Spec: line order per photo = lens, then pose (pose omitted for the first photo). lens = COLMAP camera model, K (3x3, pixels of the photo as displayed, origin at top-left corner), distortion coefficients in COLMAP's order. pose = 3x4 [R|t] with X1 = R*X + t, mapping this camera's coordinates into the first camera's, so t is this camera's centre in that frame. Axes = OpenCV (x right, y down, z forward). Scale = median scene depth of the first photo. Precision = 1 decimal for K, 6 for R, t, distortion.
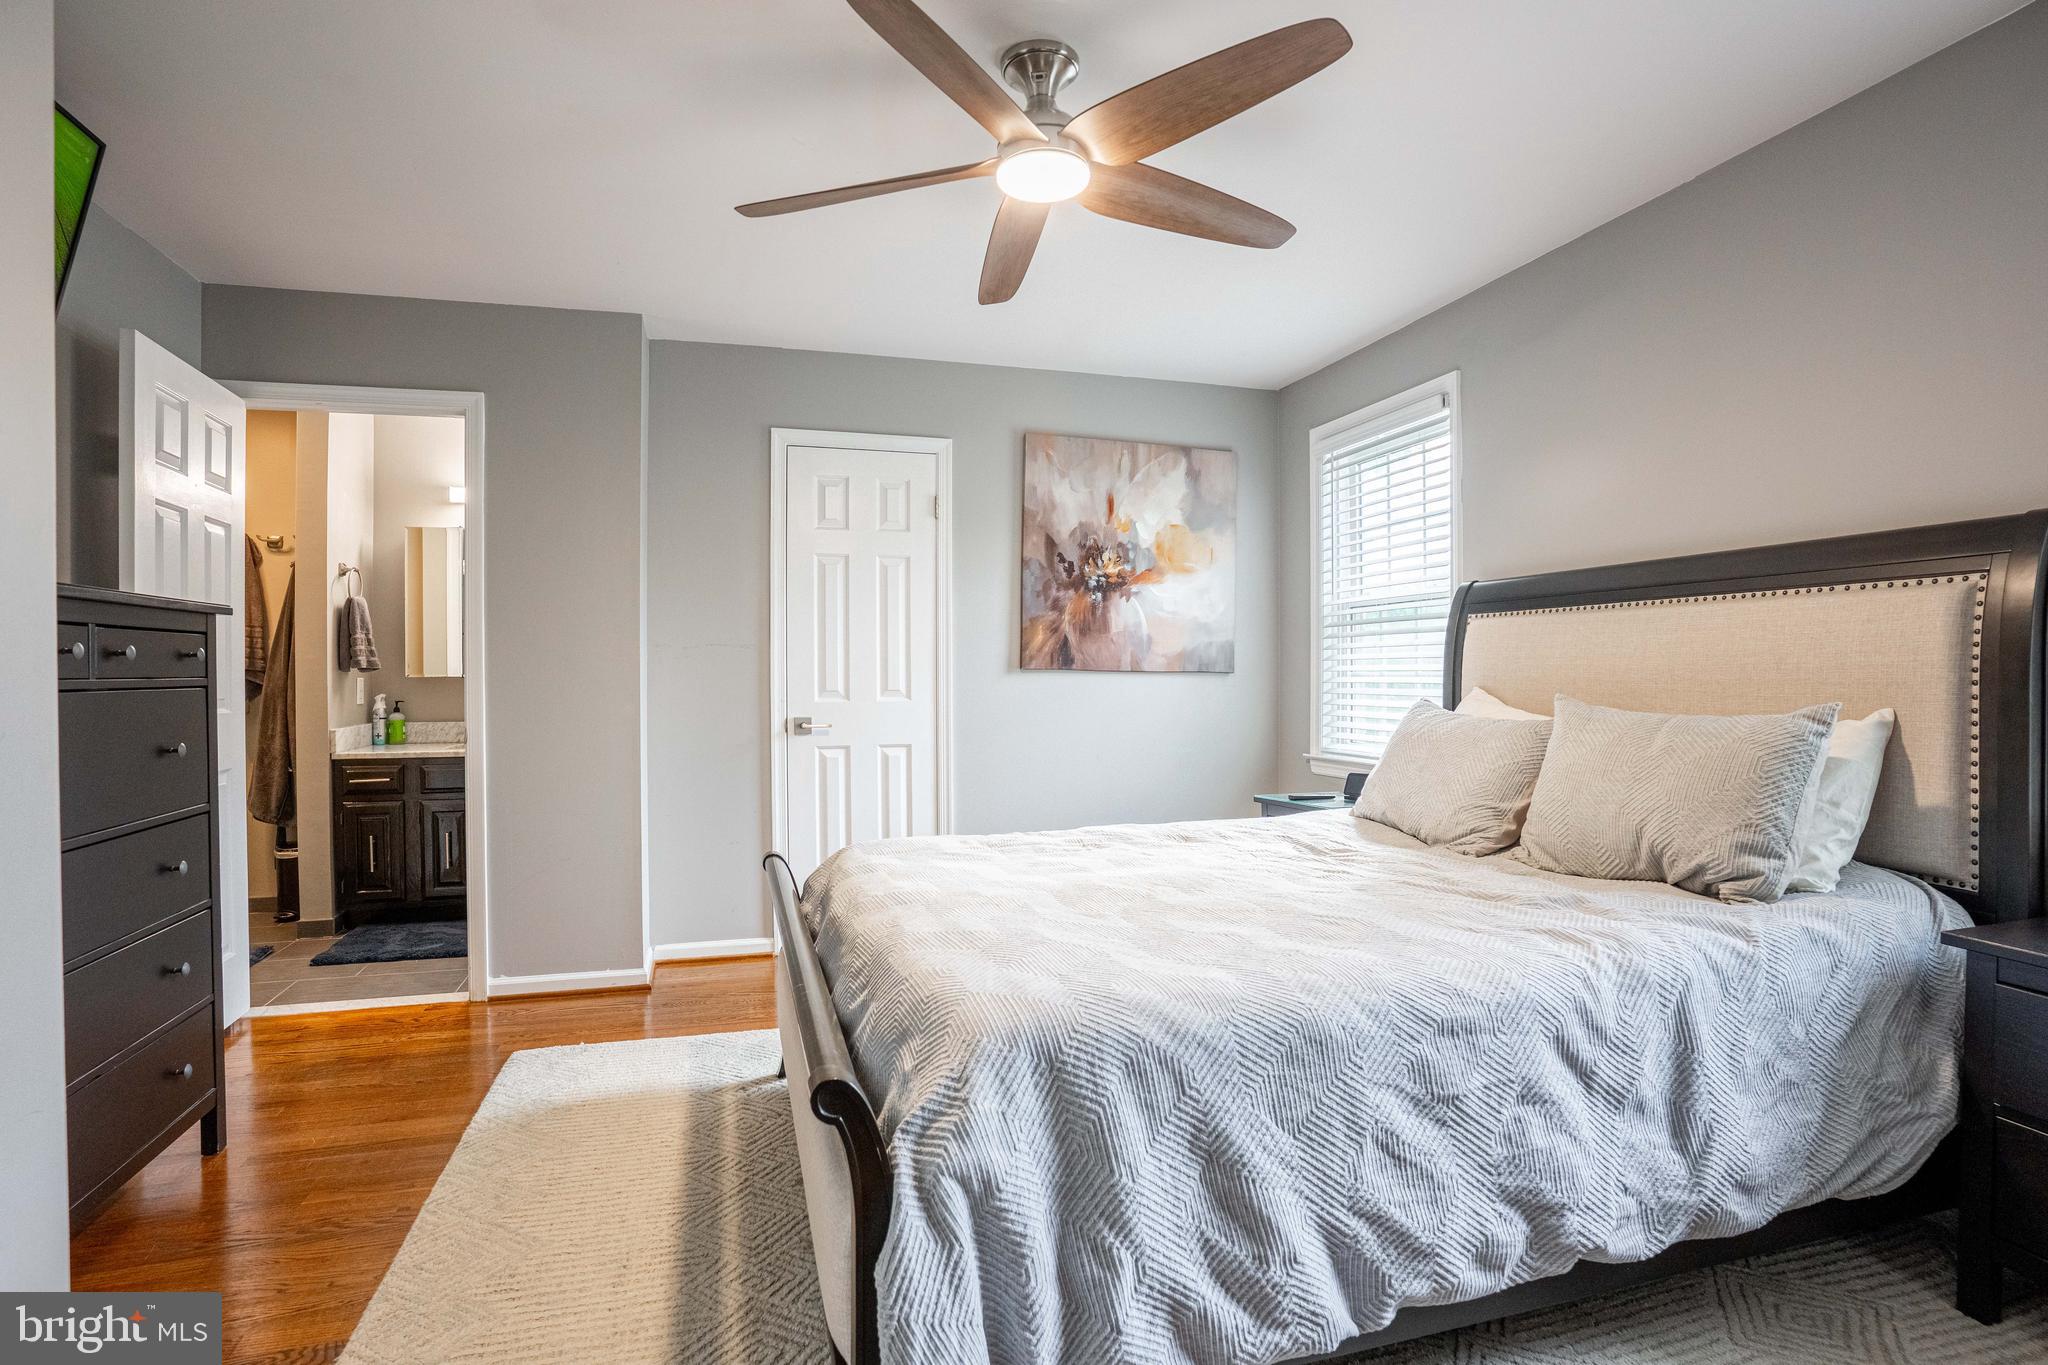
lens RADIAL K [[1009.8, 0, 1014.8], [0, 1009.8, 676.9], [0, 0, 1]] dist [-0.069019, 0.025069]
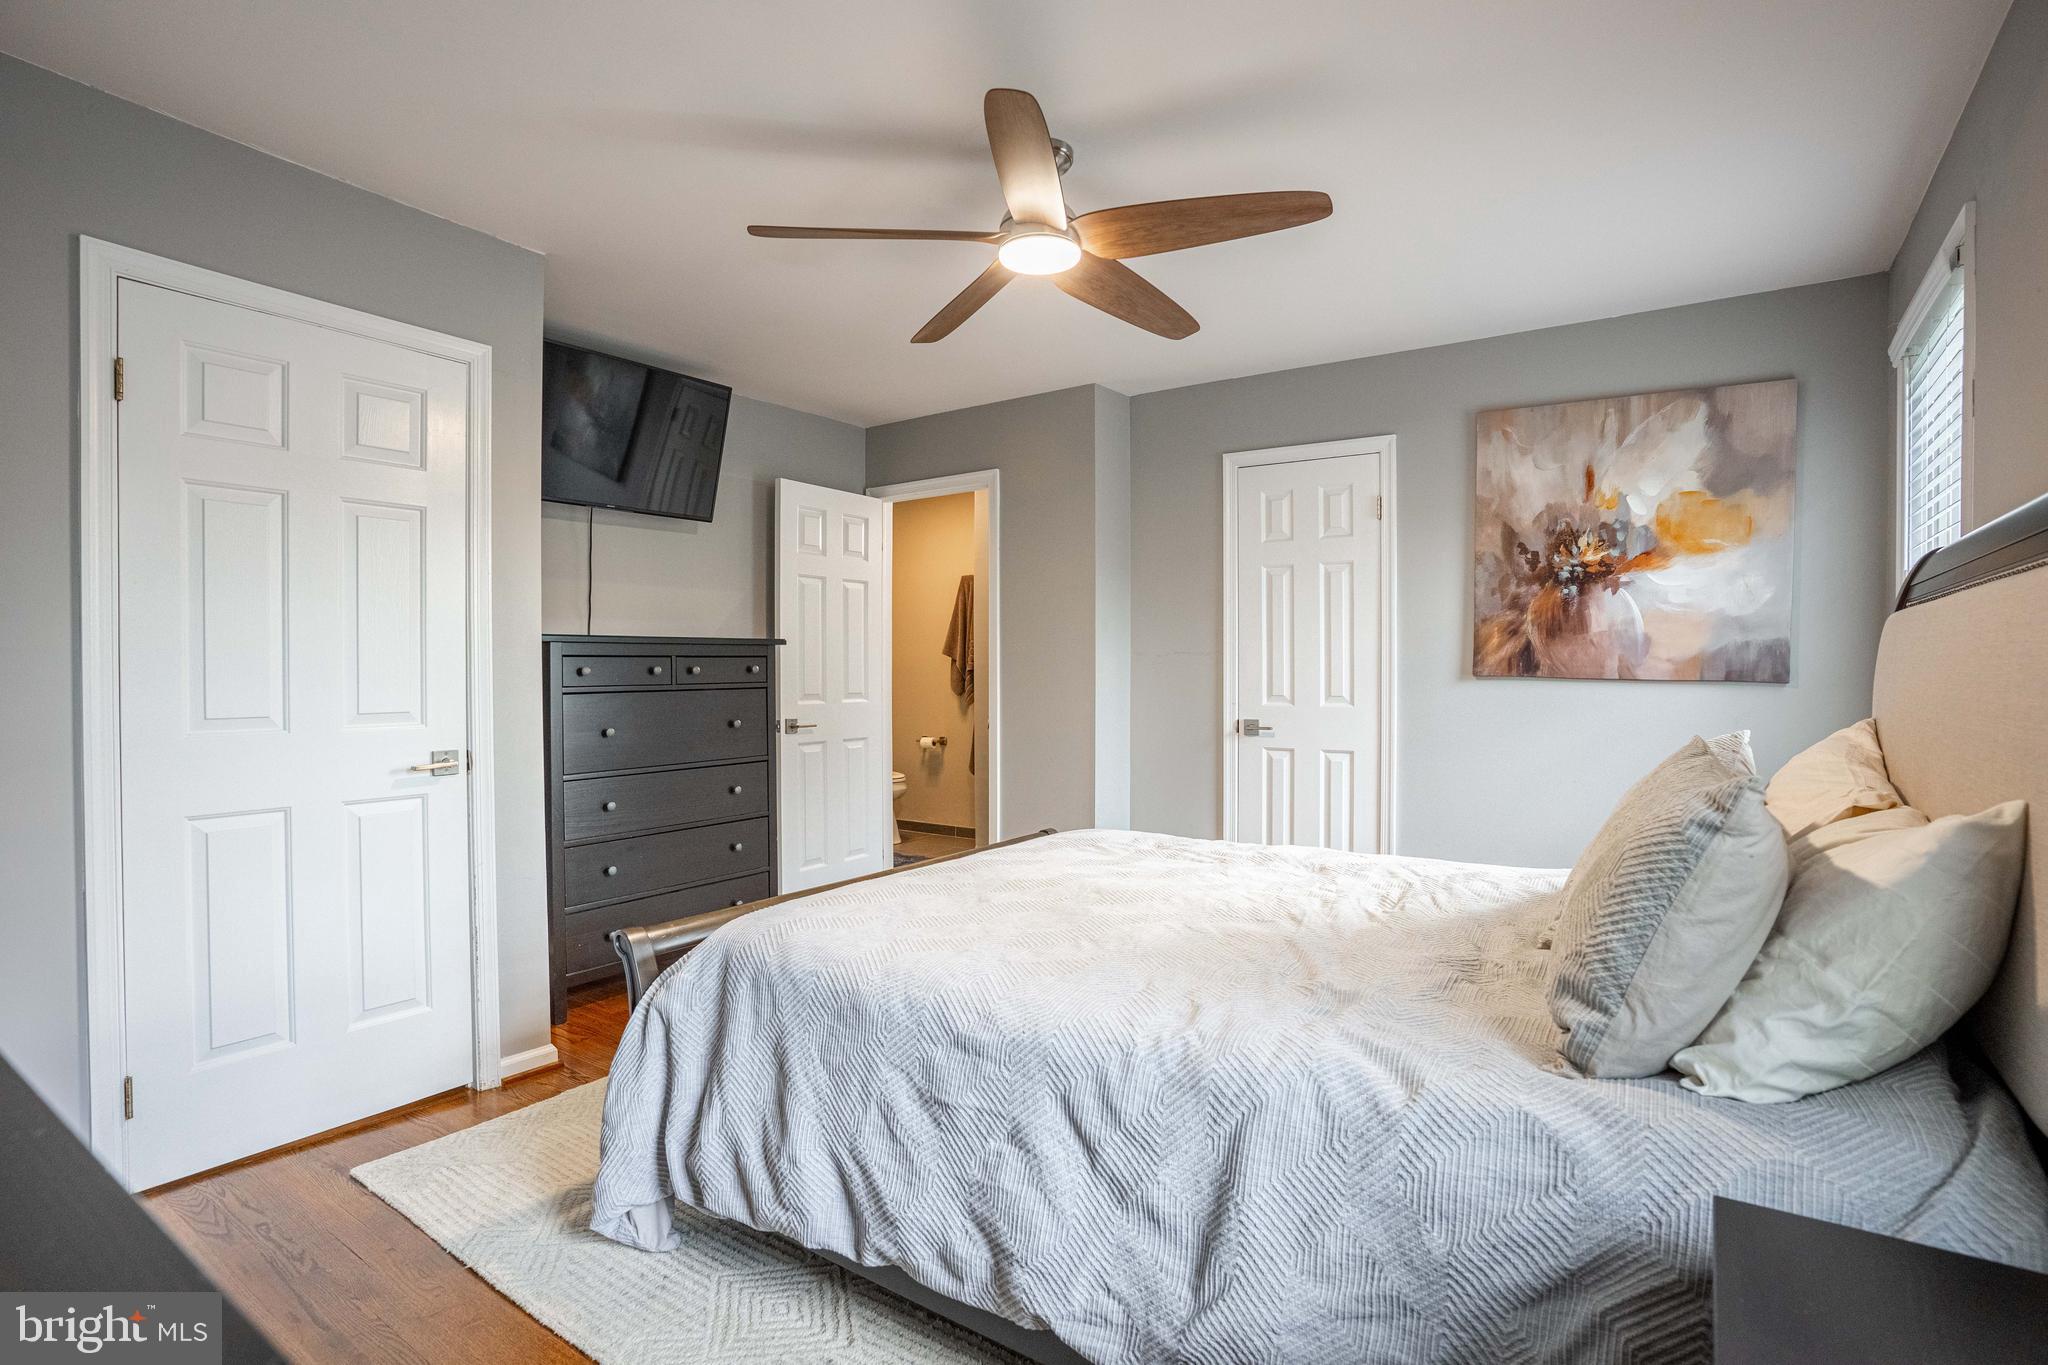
lens RADIAL K [[1009.8, 0, 1035.4], [0, 1009.8, 684.8], [0, 0, 1]] dist [-0.069019, 0.025069]
pose [[0.628453, 0.016712, -0.777668, 0.453151], [-0.001788, 0.999798, 0.020040, -0.017146], [0.777846, -0.011204, 0.628355, 0.135457]]
